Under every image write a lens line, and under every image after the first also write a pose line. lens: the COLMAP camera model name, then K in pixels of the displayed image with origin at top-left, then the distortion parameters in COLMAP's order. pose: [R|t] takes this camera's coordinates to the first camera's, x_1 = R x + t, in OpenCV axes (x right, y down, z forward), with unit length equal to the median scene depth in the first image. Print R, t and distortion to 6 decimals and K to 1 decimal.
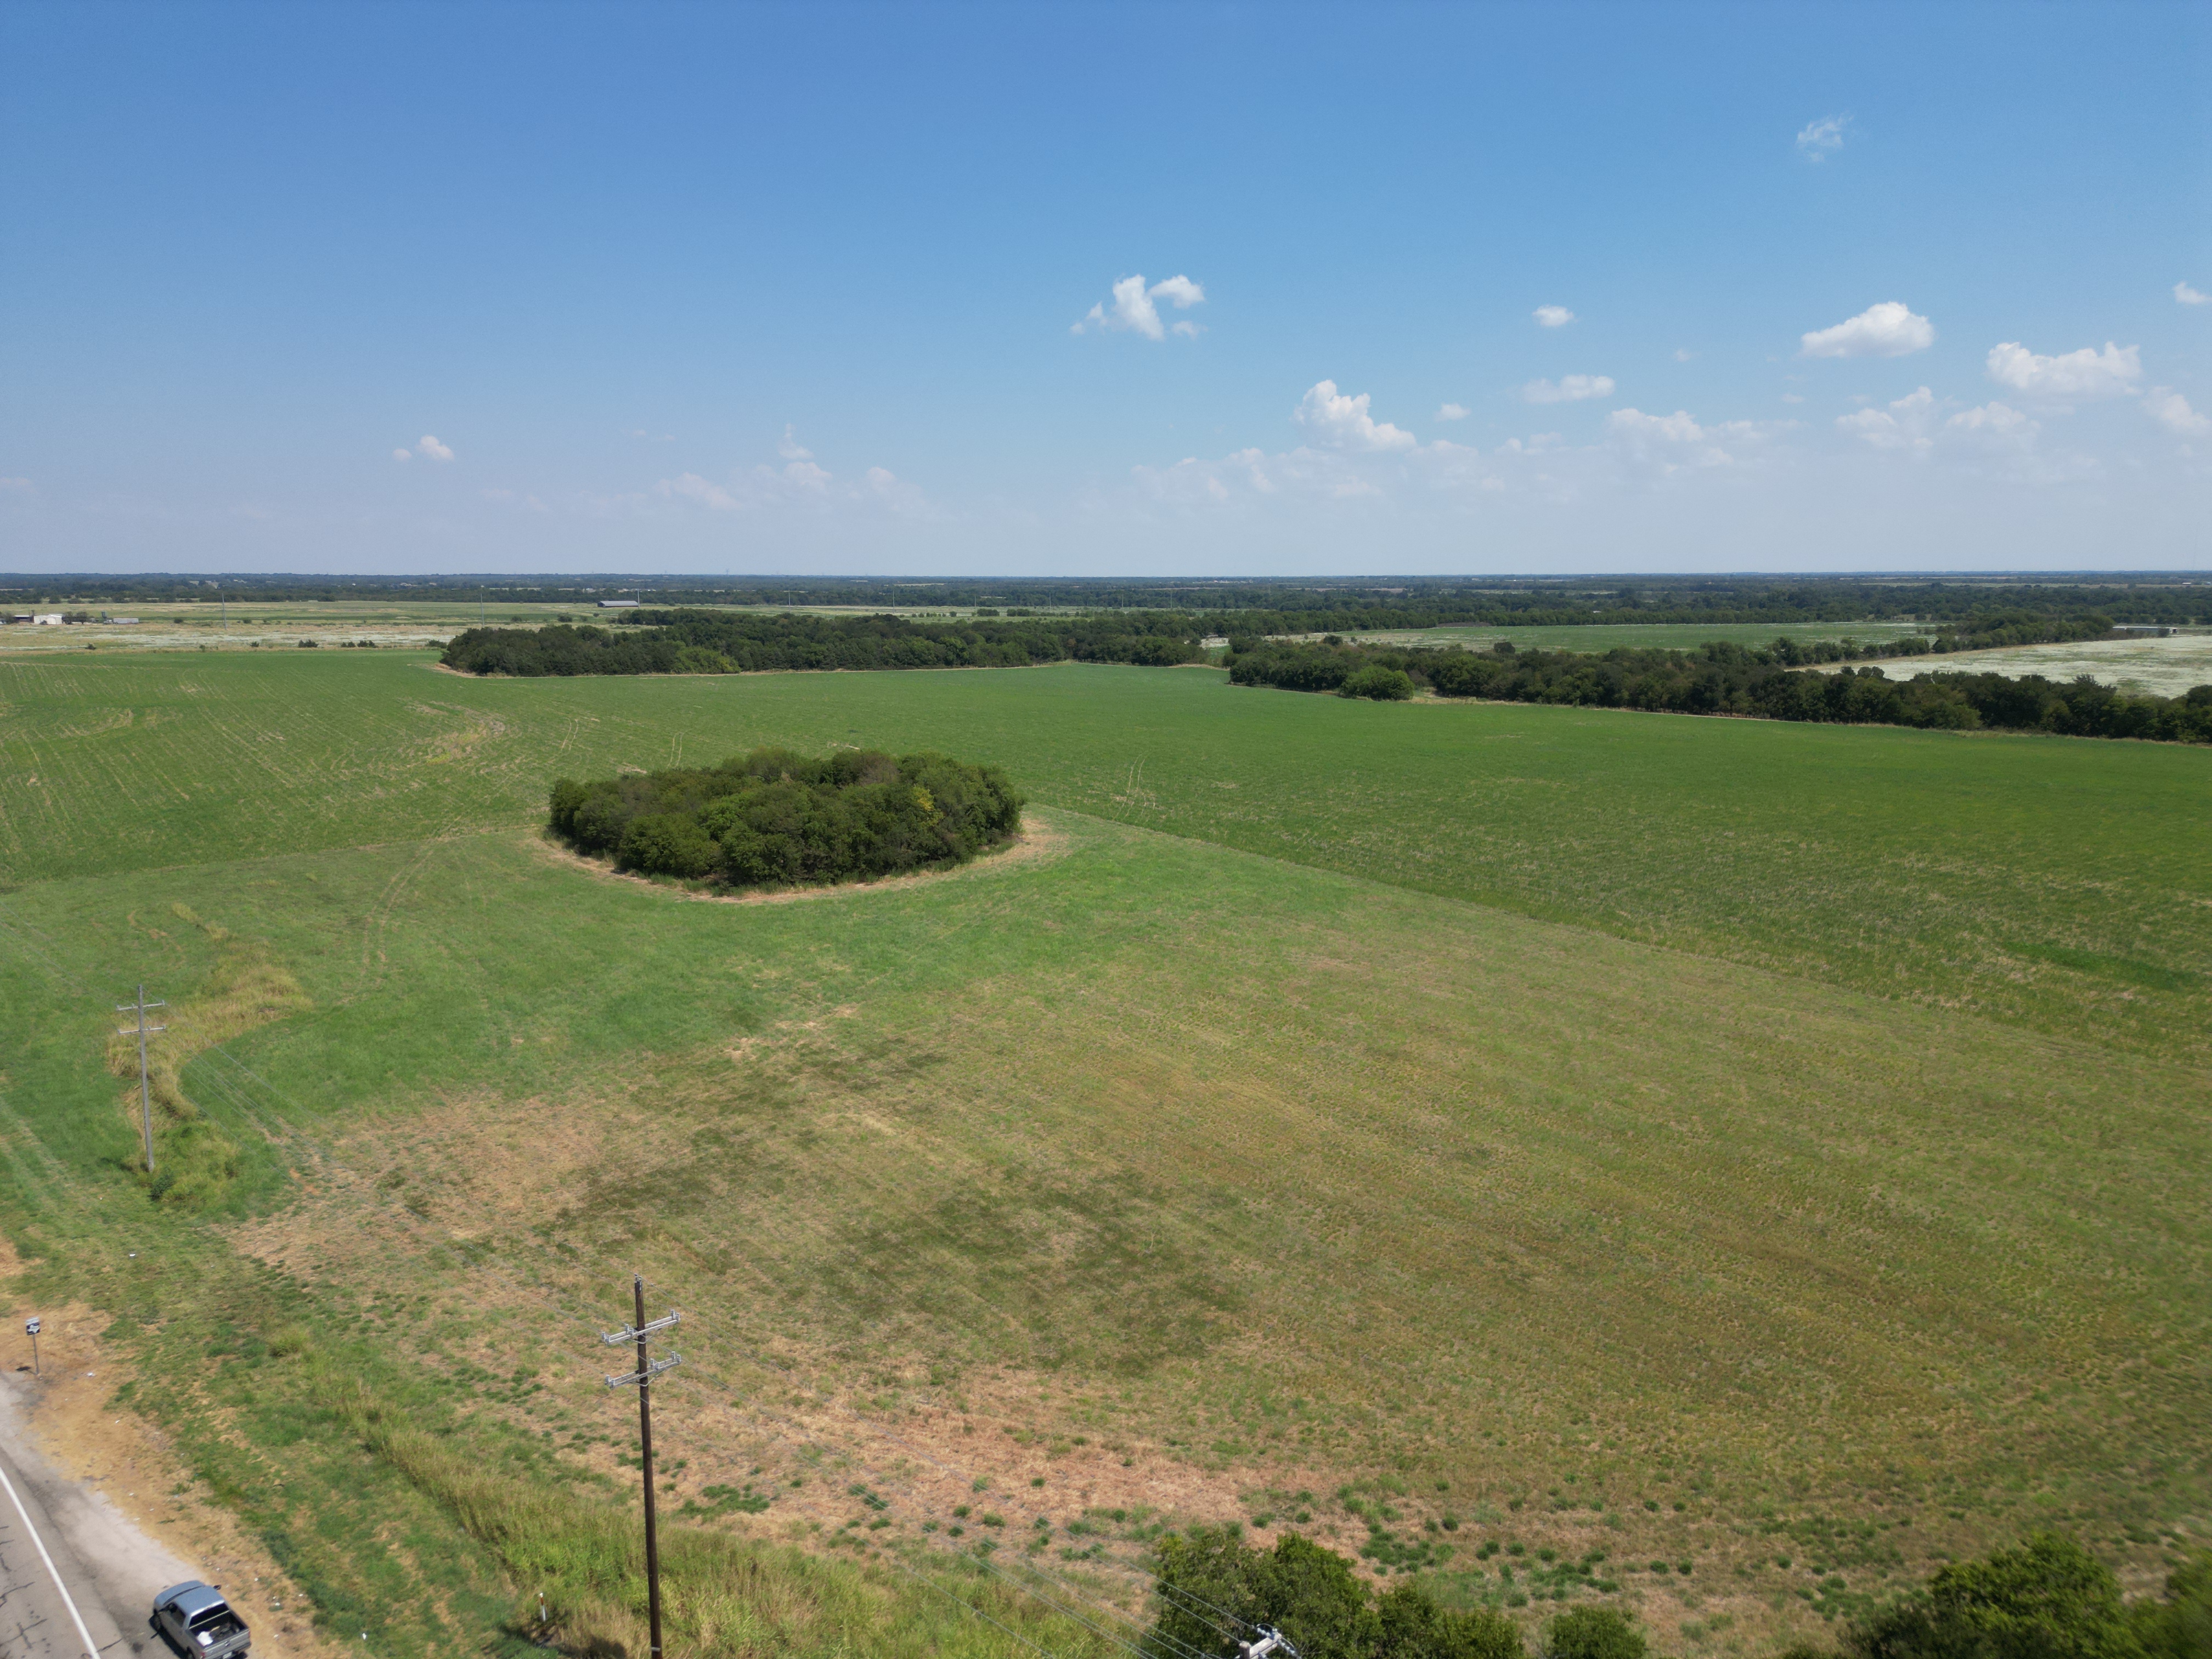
lens RADIAL K [[1549.3, 0, 1105.5], [0, 1549.3, 831.3], [0, 0, 1]] dist [0.075501, -0.073502]
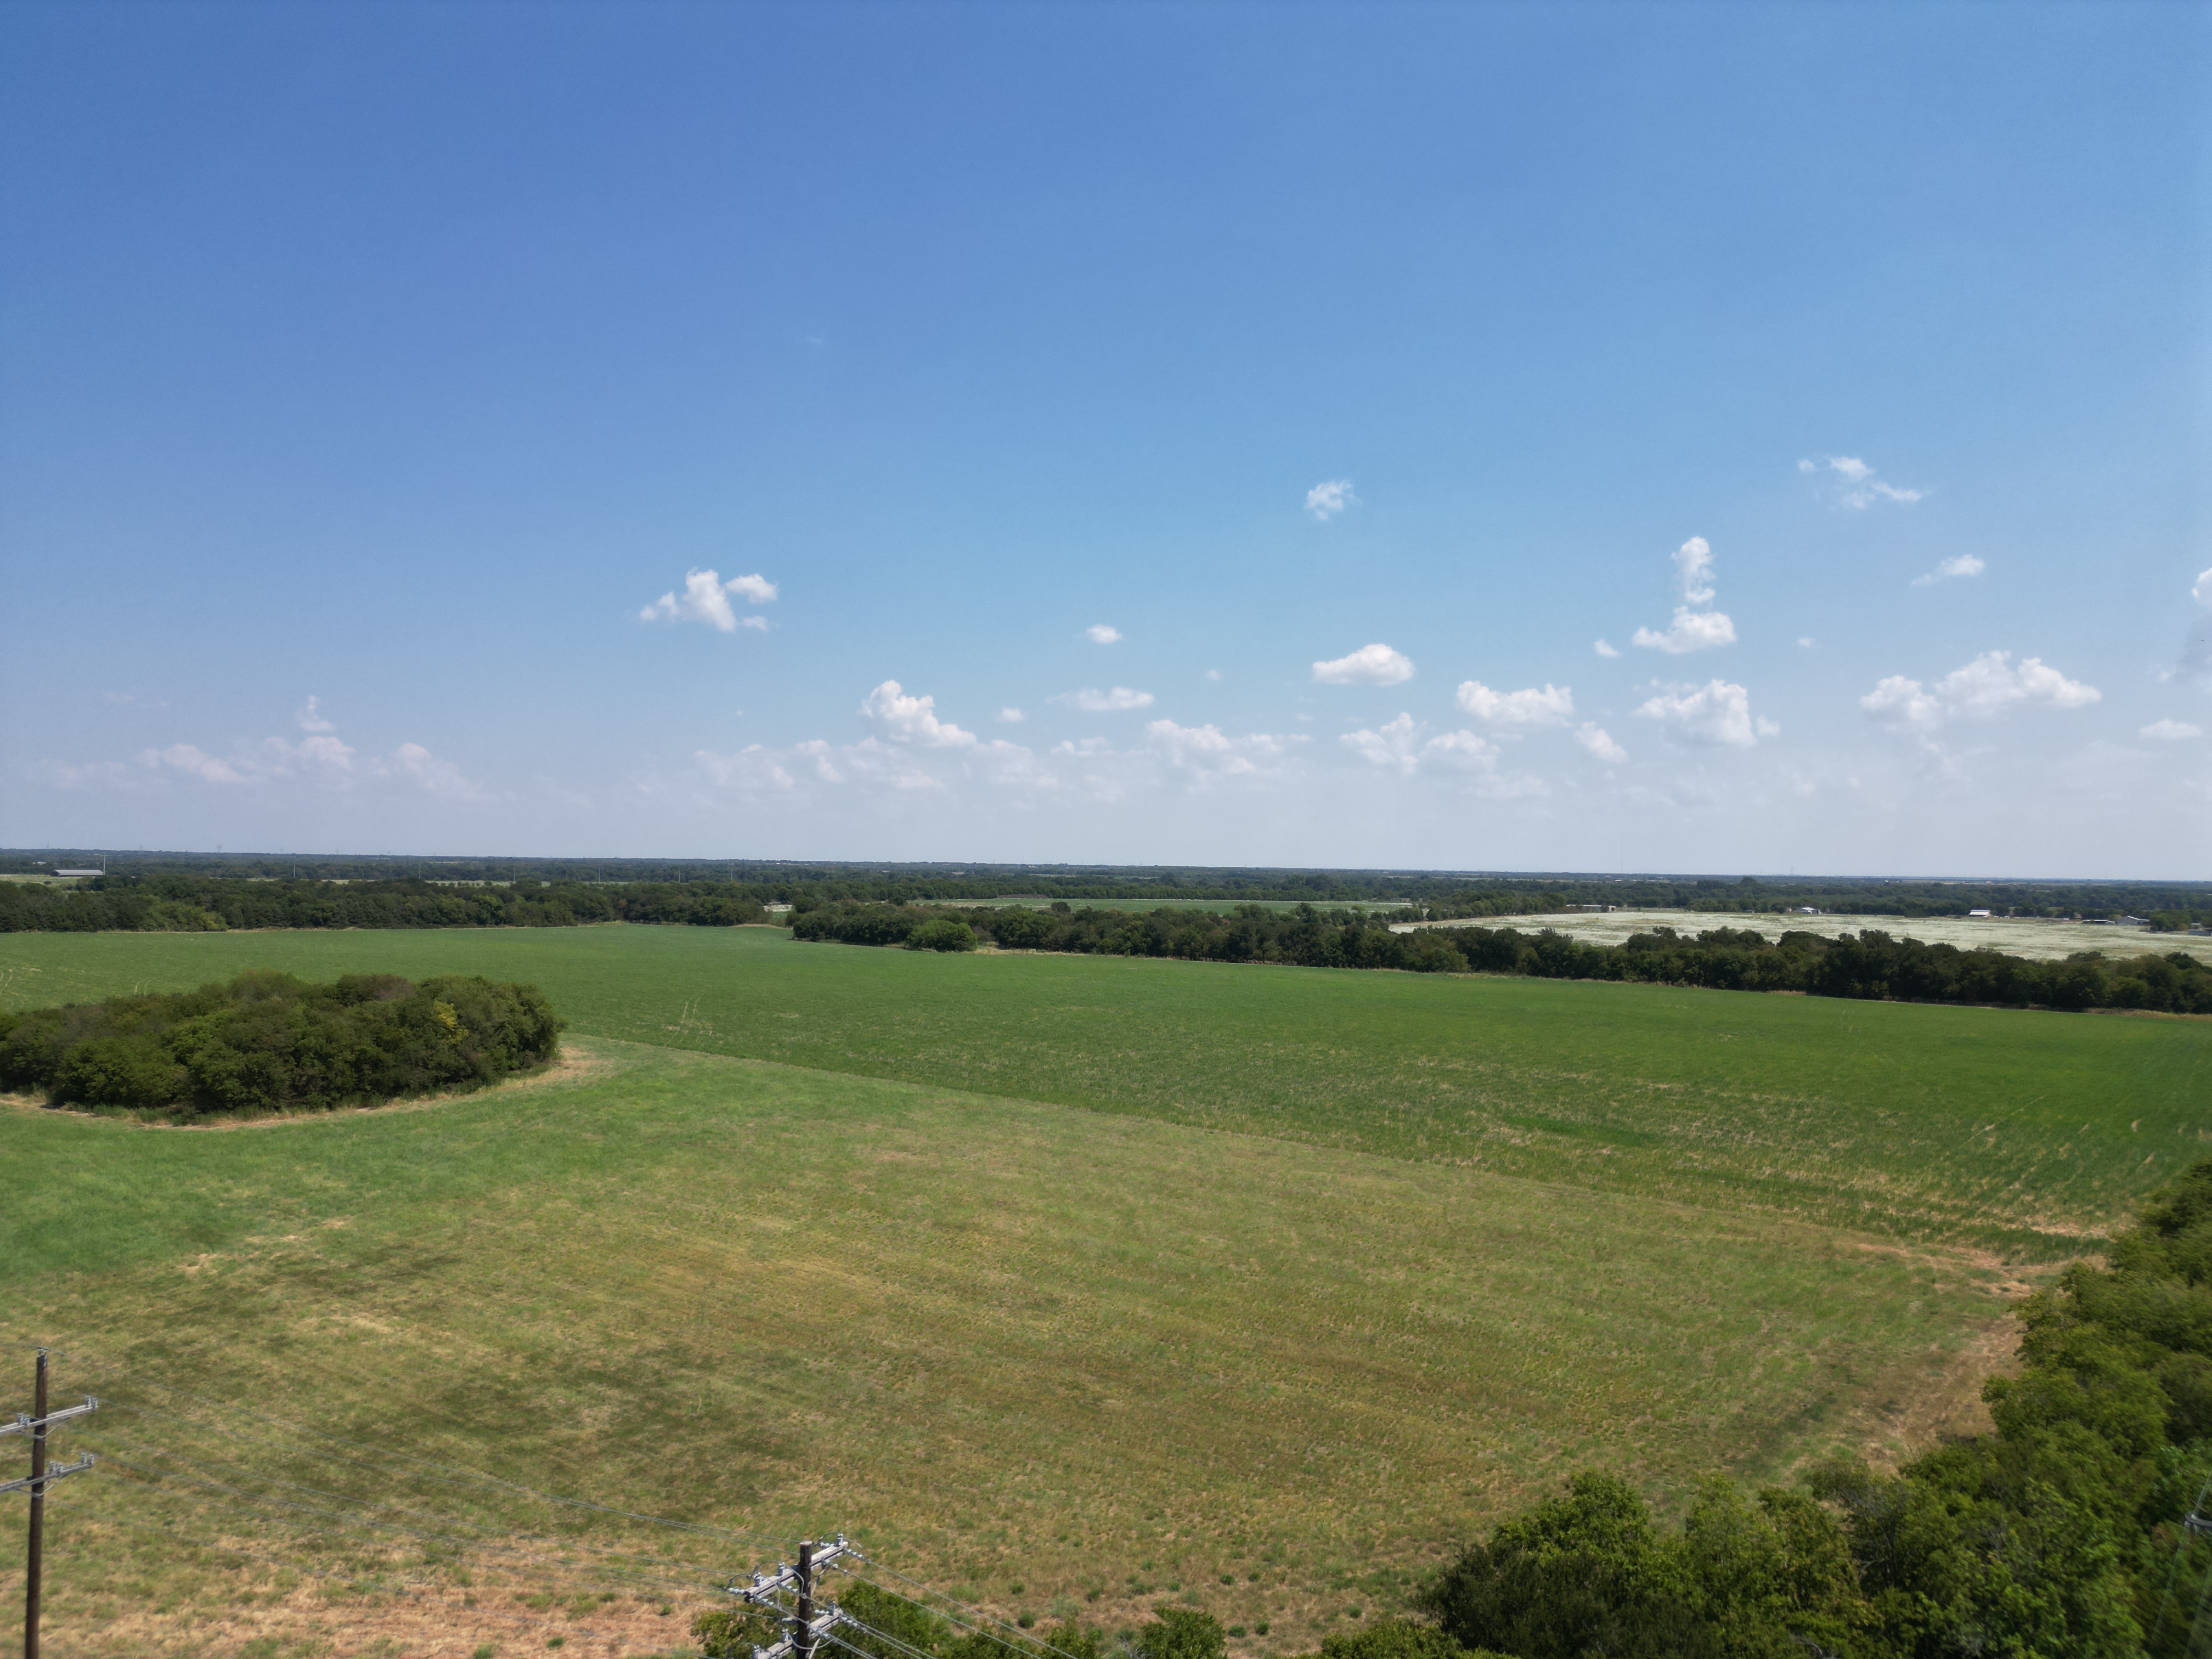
lens RADIAL K [[1549.3, 0, 1105.5], [0, 1549.3, 827.6], [0, 0, 1]] dist [0.075501, -0.073502]
pose [[0.961540, 0.020870, 0.273870, 0.000076], [0.030040, 0.983137, -0.180388, 0.051726], [-0.273016, 0.181677, 0.944699, 0.008421]]
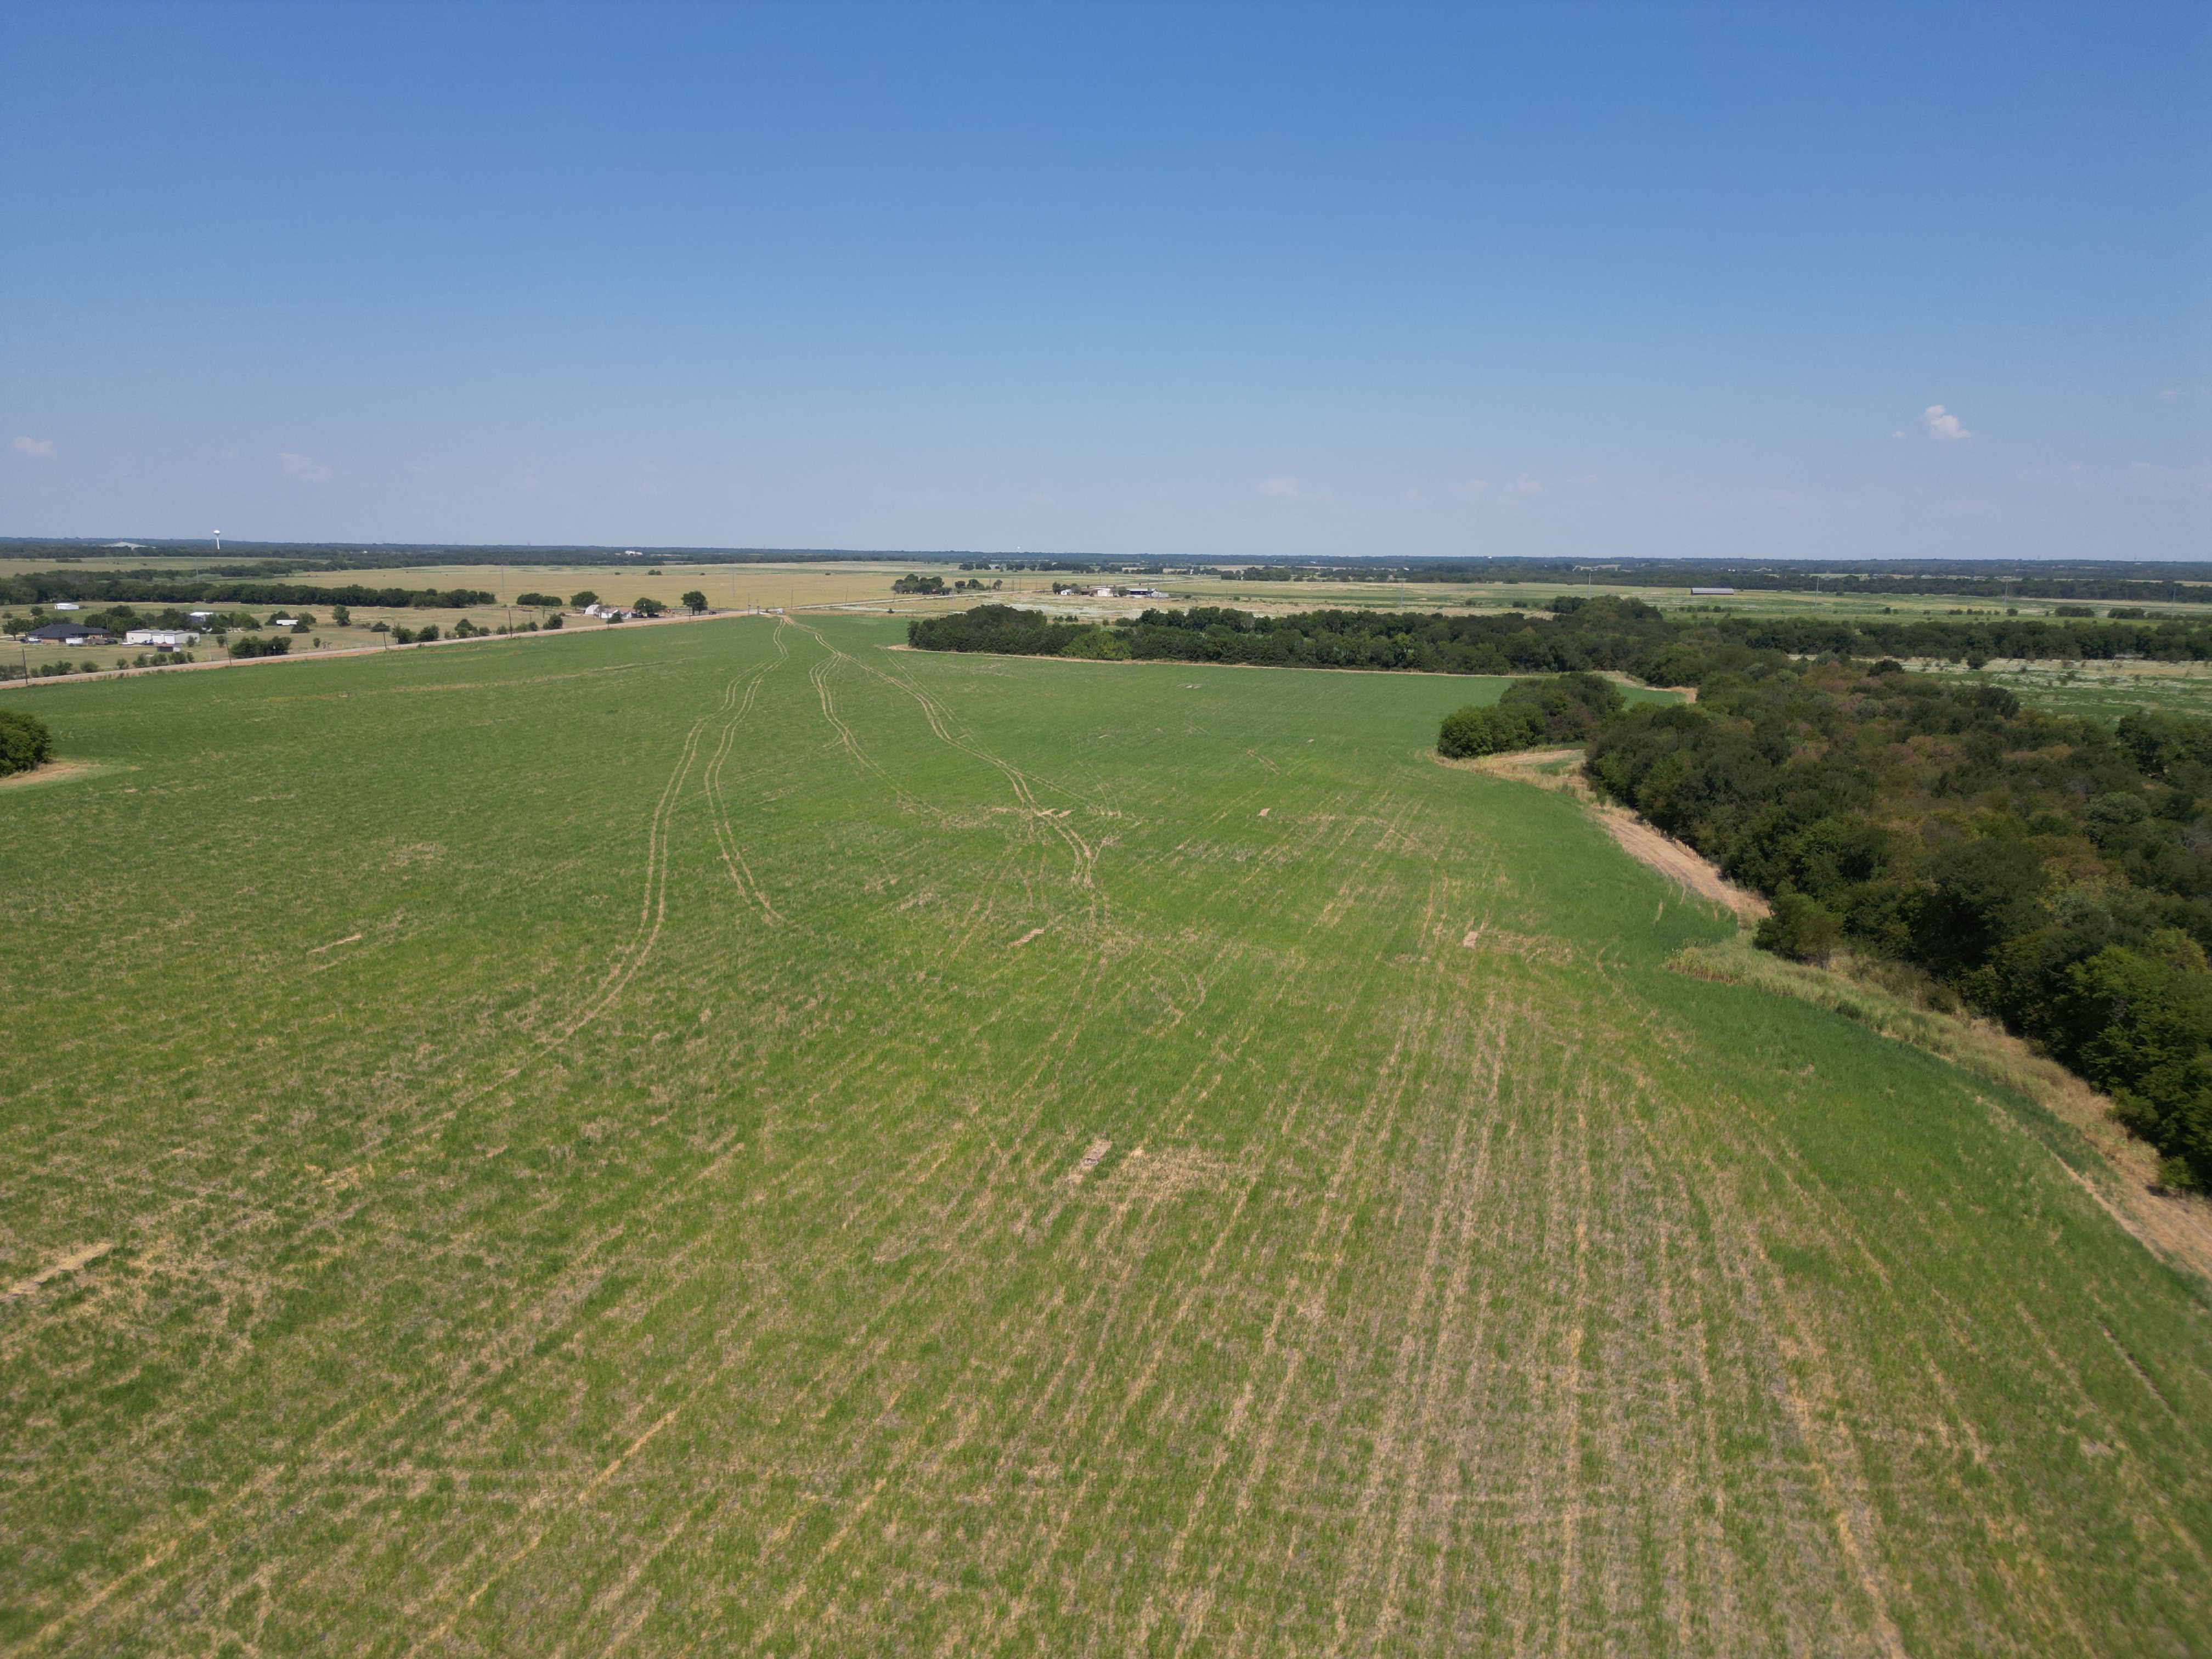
lens RADIAL K [[1549.3, 0, 1090.8], [0, 1549.3, 817.3], [0, 0, 1]] dist [0.075501, -0.073502]
pose [[0.624333, 0.138046, -0.768863, 1.510625], [-0.136994, 0.988356, 0.066213, -0.209257], [0.769051, 0.063991, 0.635976, 1.221650]]
